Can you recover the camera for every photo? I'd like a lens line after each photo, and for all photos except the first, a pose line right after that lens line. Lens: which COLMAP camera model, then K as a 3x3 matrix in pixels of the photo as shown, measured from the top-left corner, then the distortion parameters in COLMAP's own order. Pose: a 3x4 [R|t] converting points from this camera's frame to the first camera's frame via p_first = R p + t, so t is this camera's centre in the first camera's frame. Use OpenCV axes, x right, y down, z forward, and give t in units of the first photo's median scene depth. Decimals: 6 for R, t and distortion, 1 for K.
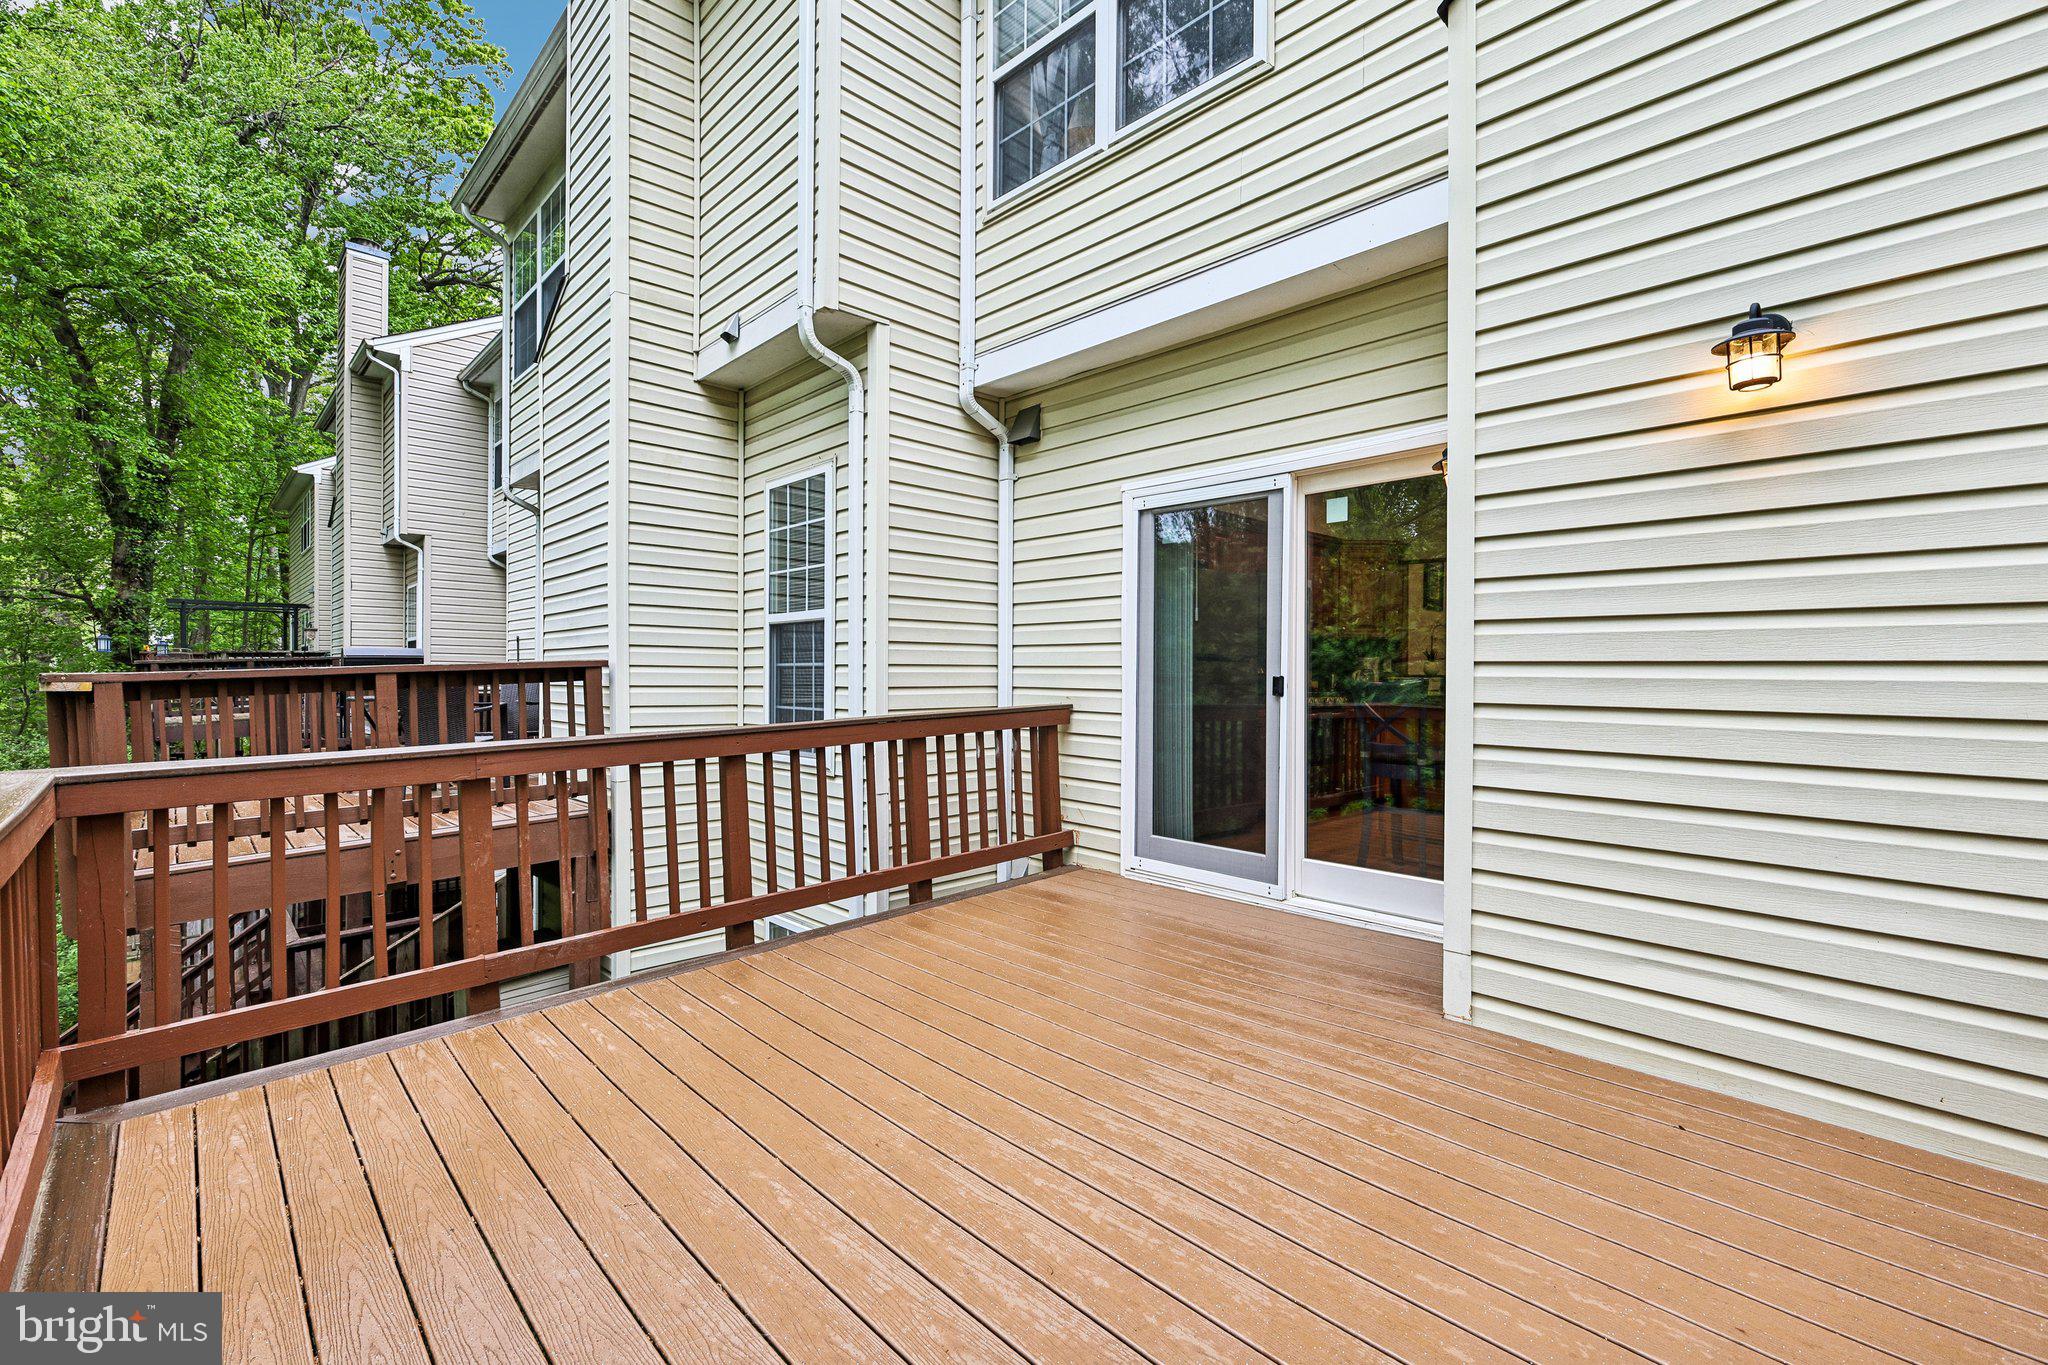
lens RADIAL K [[890.0, 0, 1028.0], [0, 890.0, 679.2], [0, 0, 1]] dist [-0.002181, -0.000172]
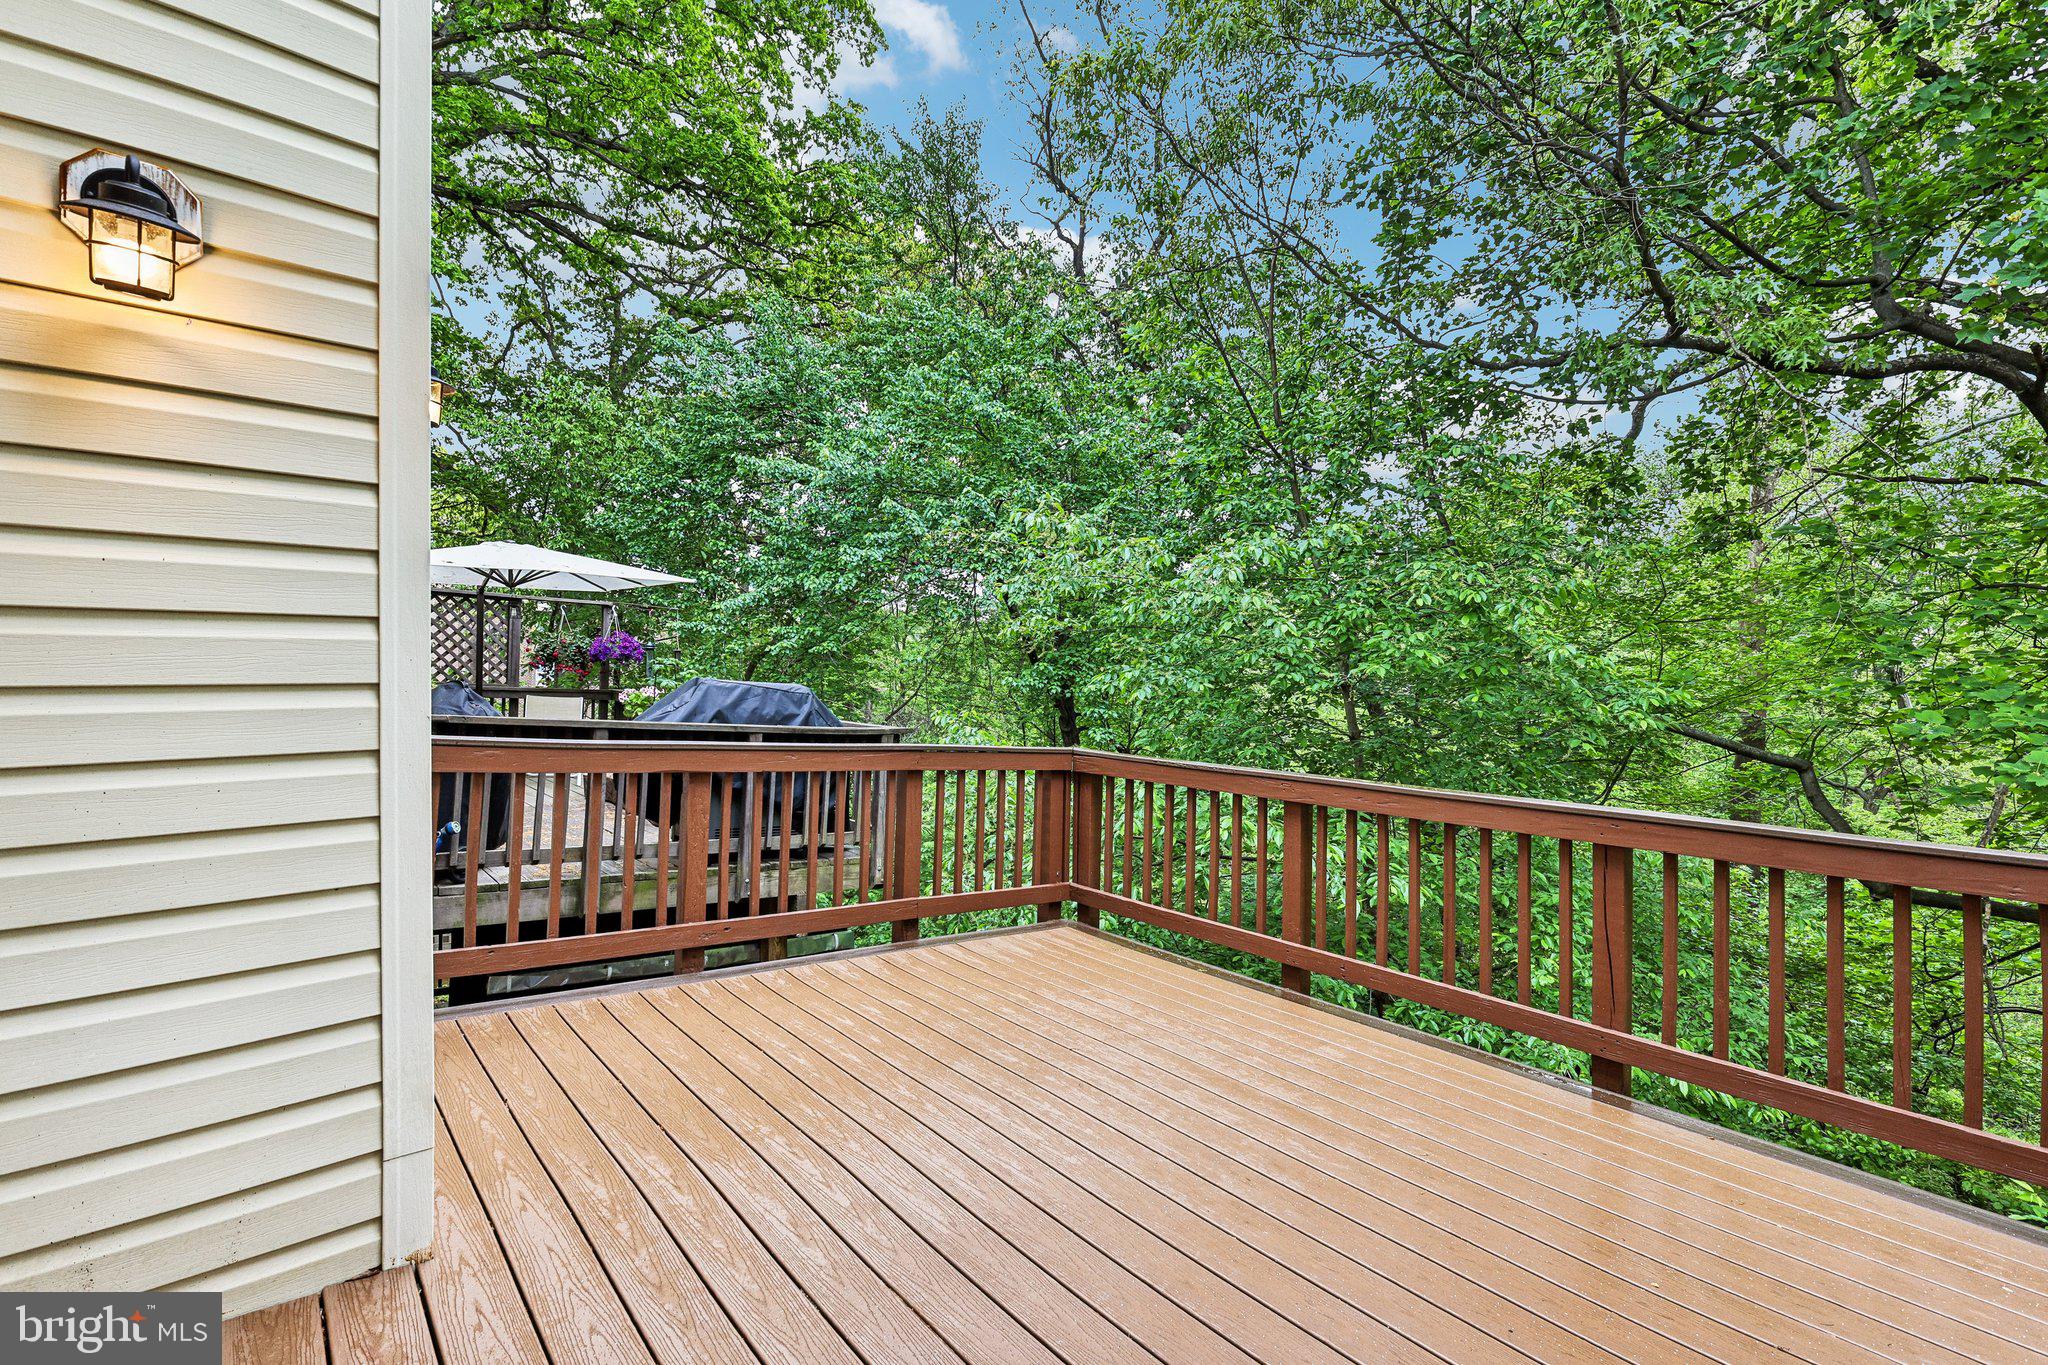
lens RADIAL K [[890.0, 0, 1028.0], [0, 890.0, 679.2], [0, 0, 1]] dist [-0.002181, -0.000172]
pose [[-0.994048, -0.037800, 0.102177, -0.008509], [-0.037374, 0.999283, 0.006081, -0.045199], [-0.102333, 0.002226, -0.994748, 1.729425]]
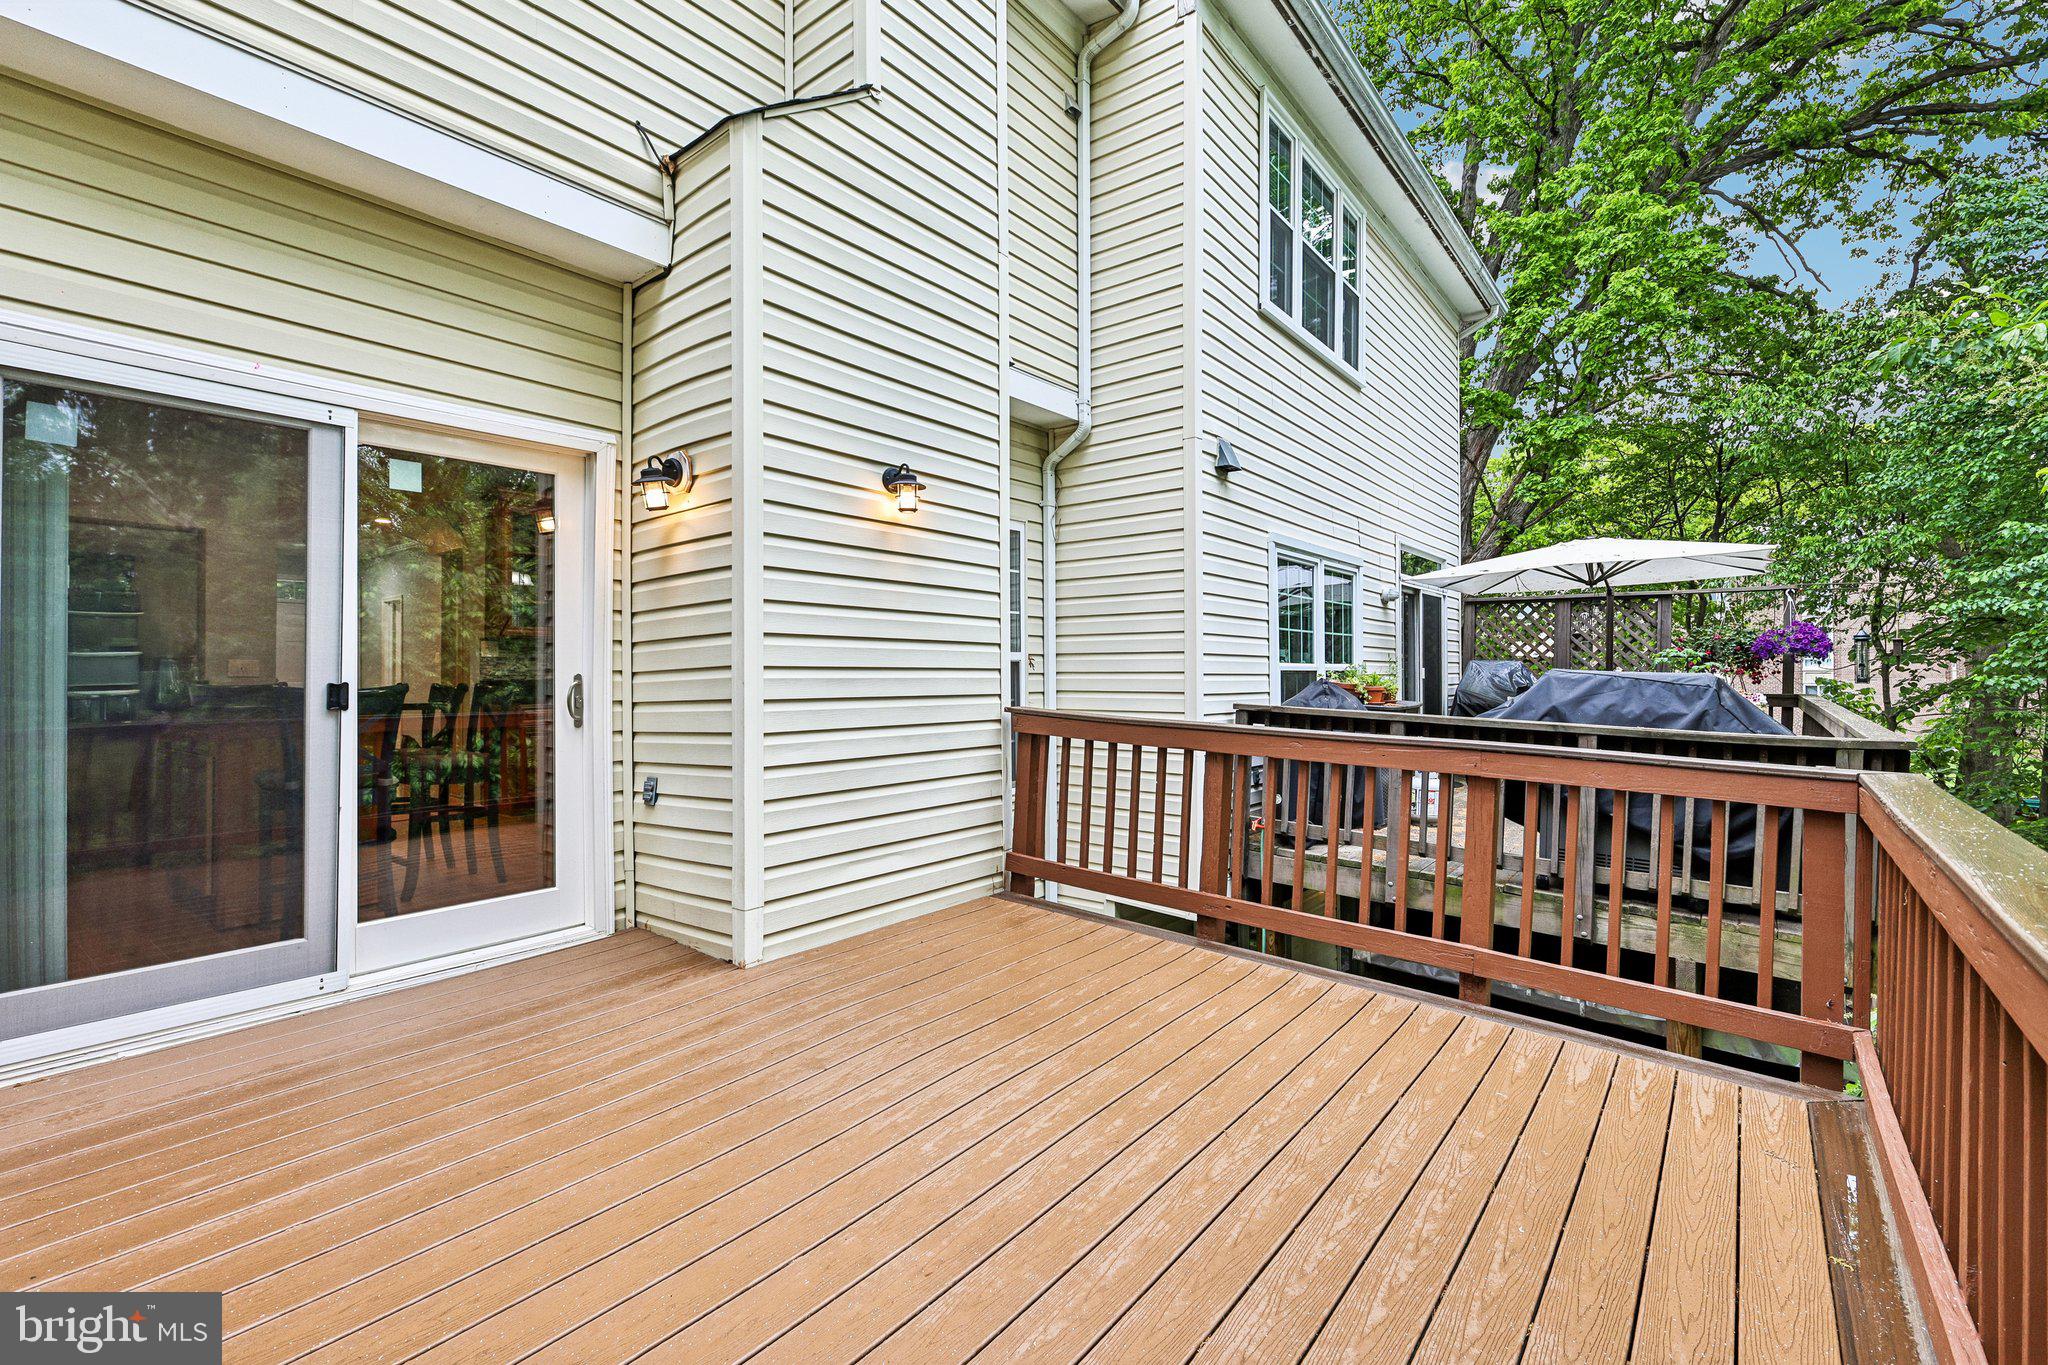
lens RADIAL K [[880.6, 0, 1024.0], [0, 880.6, 682.5], [0, 0, 1]] dist [0.009547, 0.000024]
pose [[-0.122500, -0.014675, 0.992360, -0.812357], [0.010399, 0.999817, 0.016069, -0.015915], [-0.992414, 0.012288, -0.122325, 0.851889]]
